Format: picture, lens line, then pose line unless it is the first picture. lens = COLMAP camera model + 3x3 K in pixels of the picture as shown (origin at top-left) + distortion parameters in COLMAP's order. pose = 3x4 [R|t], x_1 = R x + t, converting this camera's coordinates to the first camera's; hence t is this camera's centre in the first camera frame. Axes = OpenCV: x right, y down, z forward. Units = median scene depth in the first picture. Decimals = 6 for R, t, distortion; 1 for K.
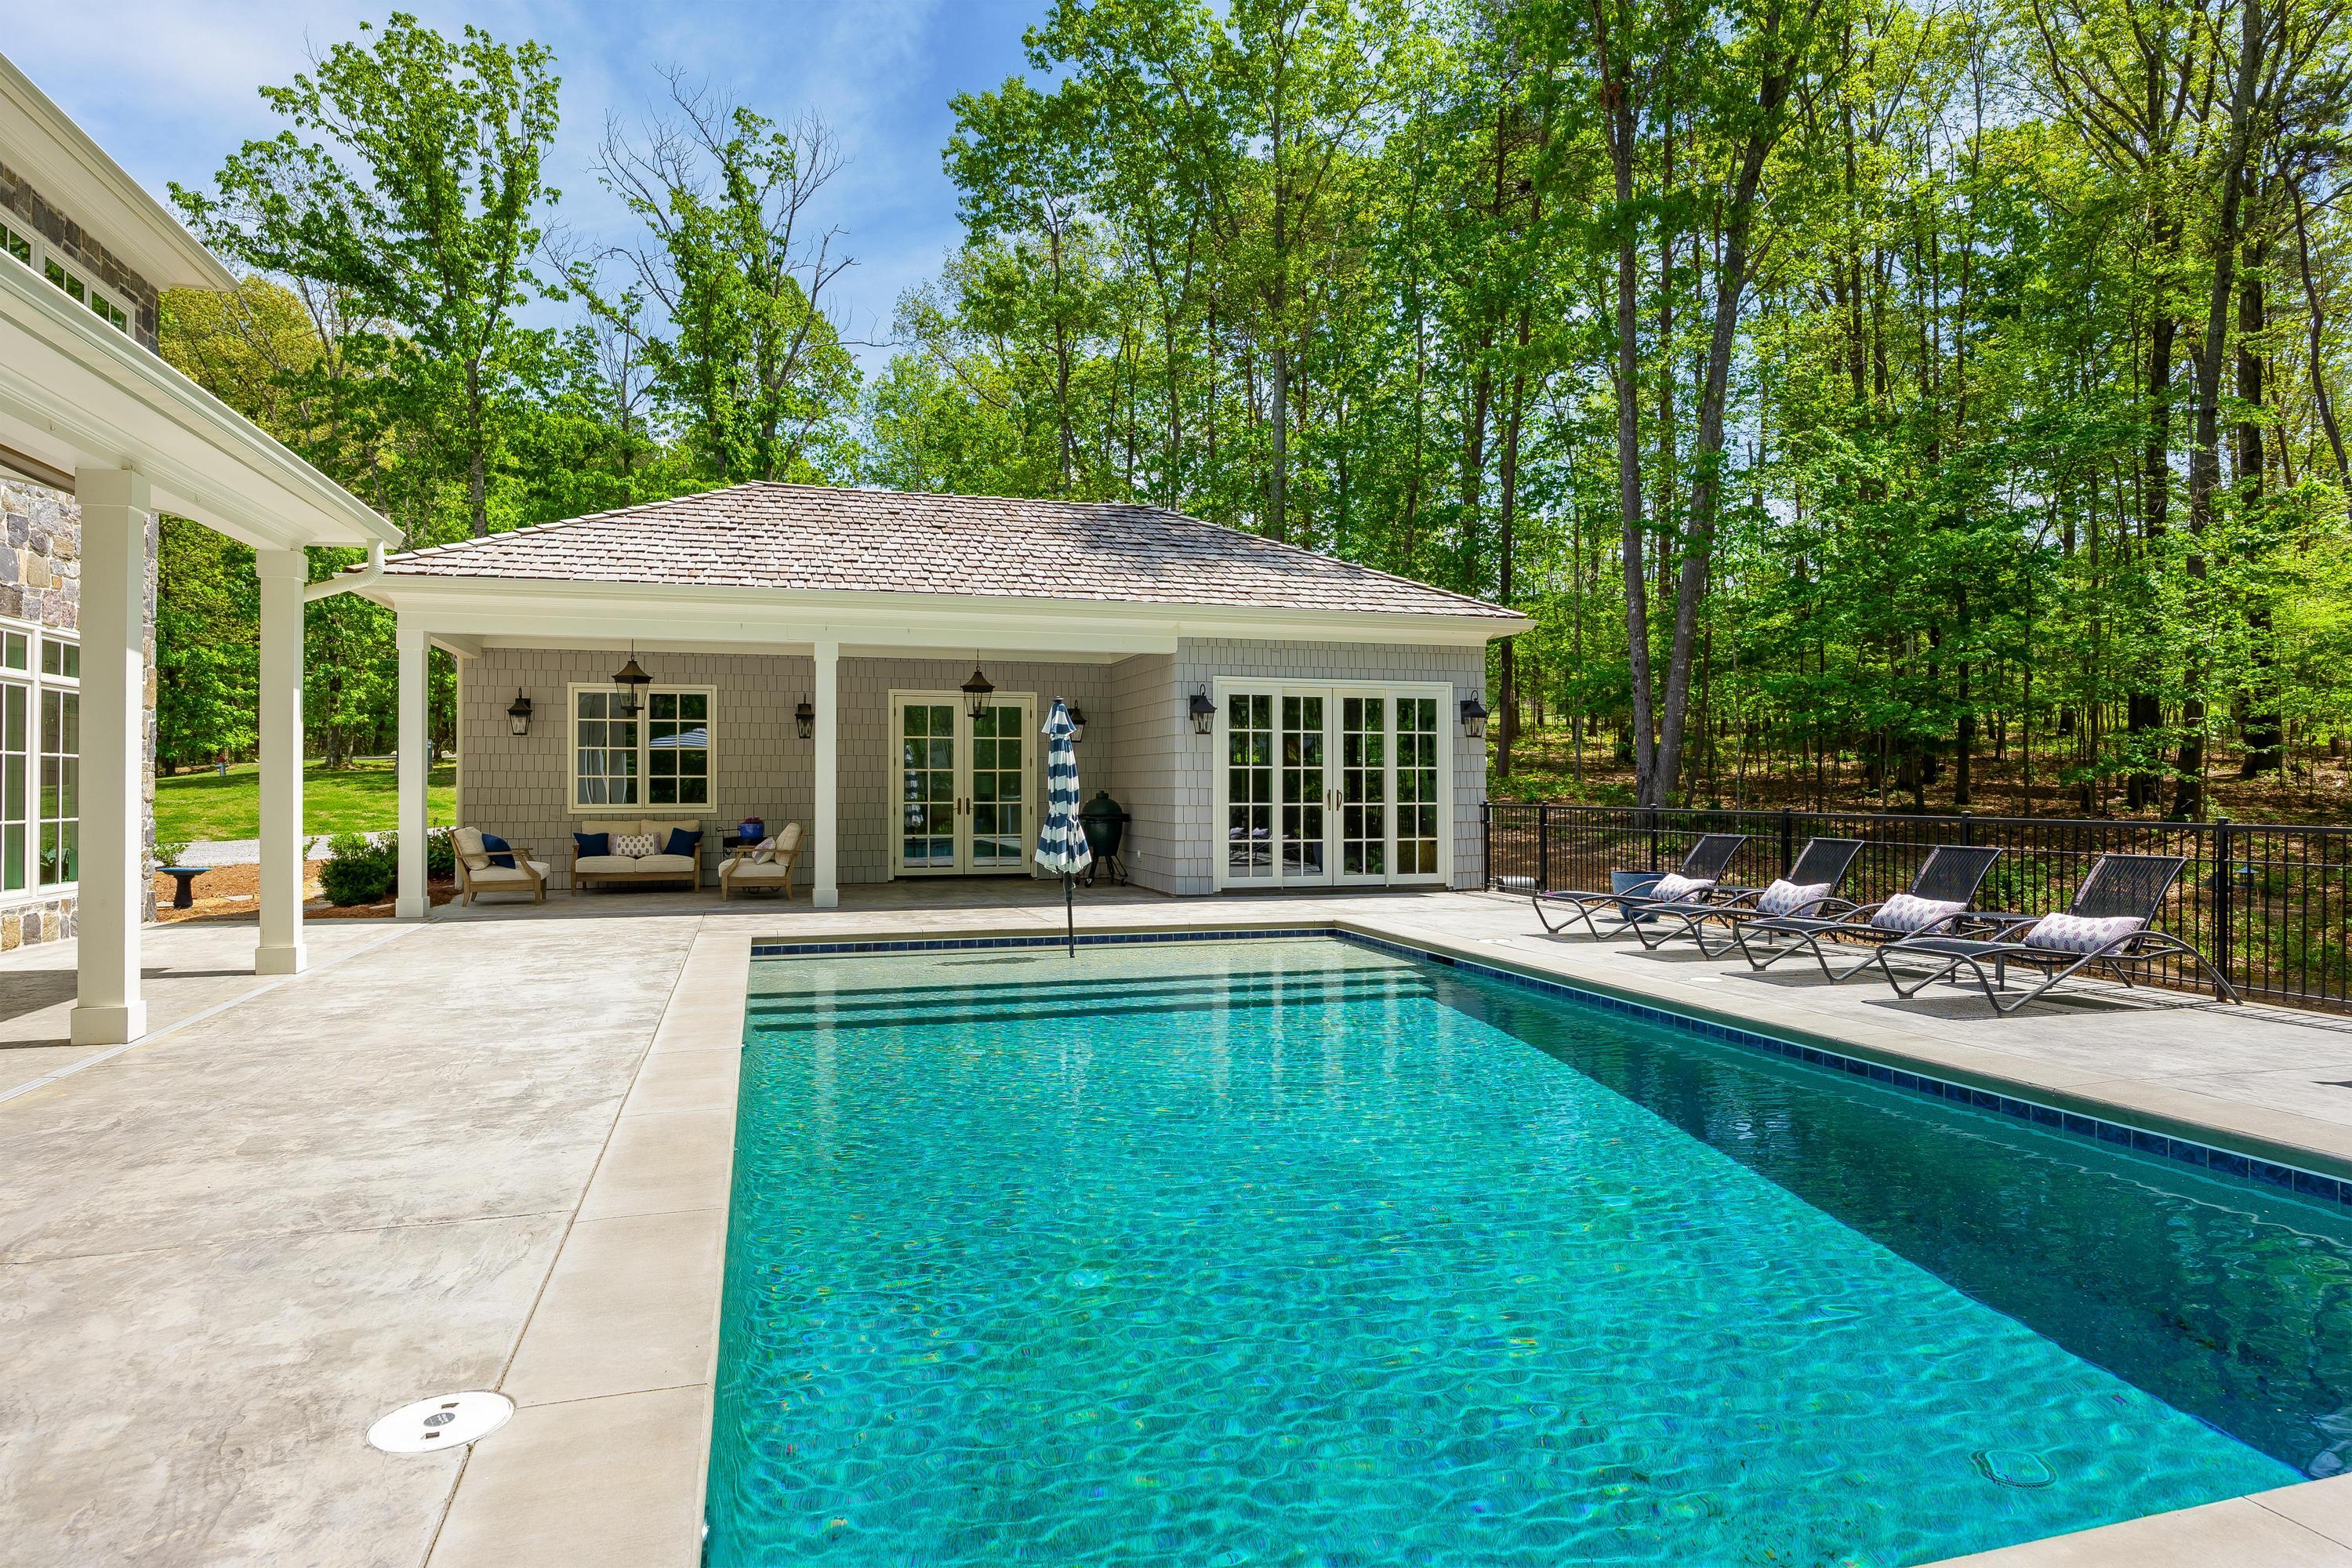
lens RADIAL K [[1340.7, 0, 1176.0], [0, 1340.7, 784.0], [0, 0, 1]] dist [0.000606, -0.000012]
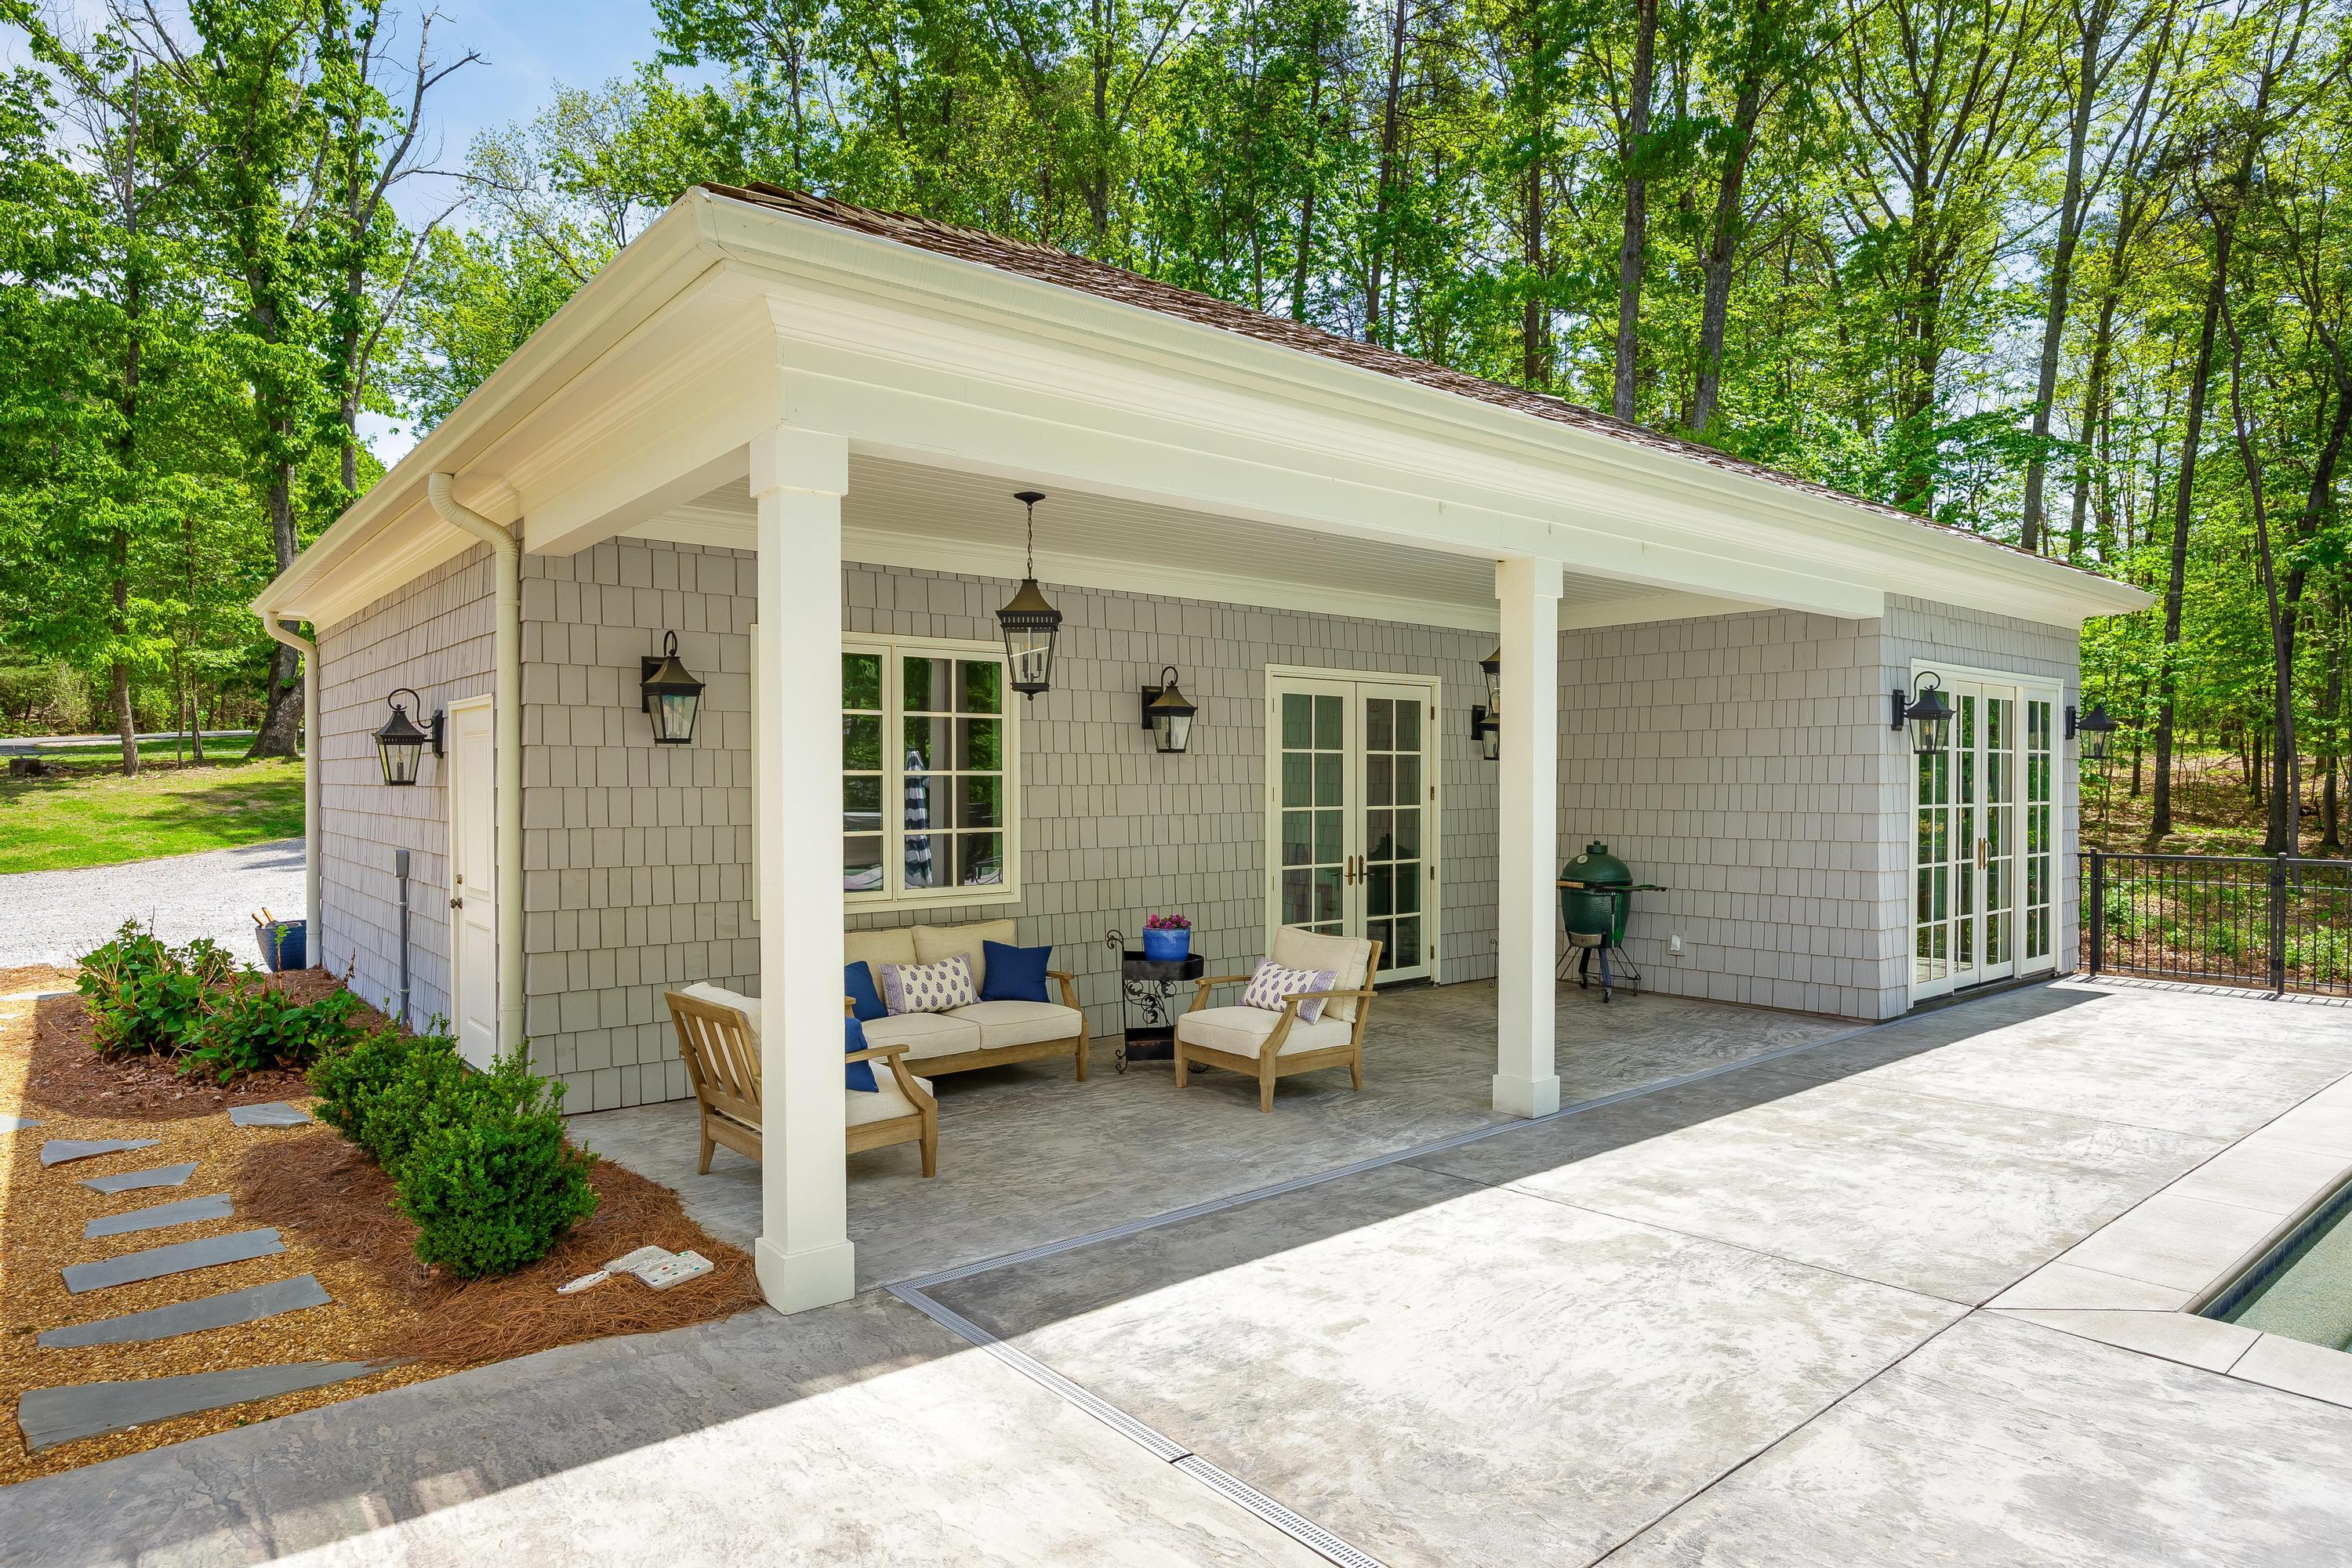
lens RADIAL K [[1422.1, 0, 1176.0], [0, 1422.1, 784.0], [0, 0, 1]] dist [-0.004154, -0.002598]
pose [[0.927467, 0.001271, 0.373902, -0.267885], [0.002423, 0.999953, -0.009409, -0.009241], [-0.373897, 0.009633, 0.927420, 0.279053]]
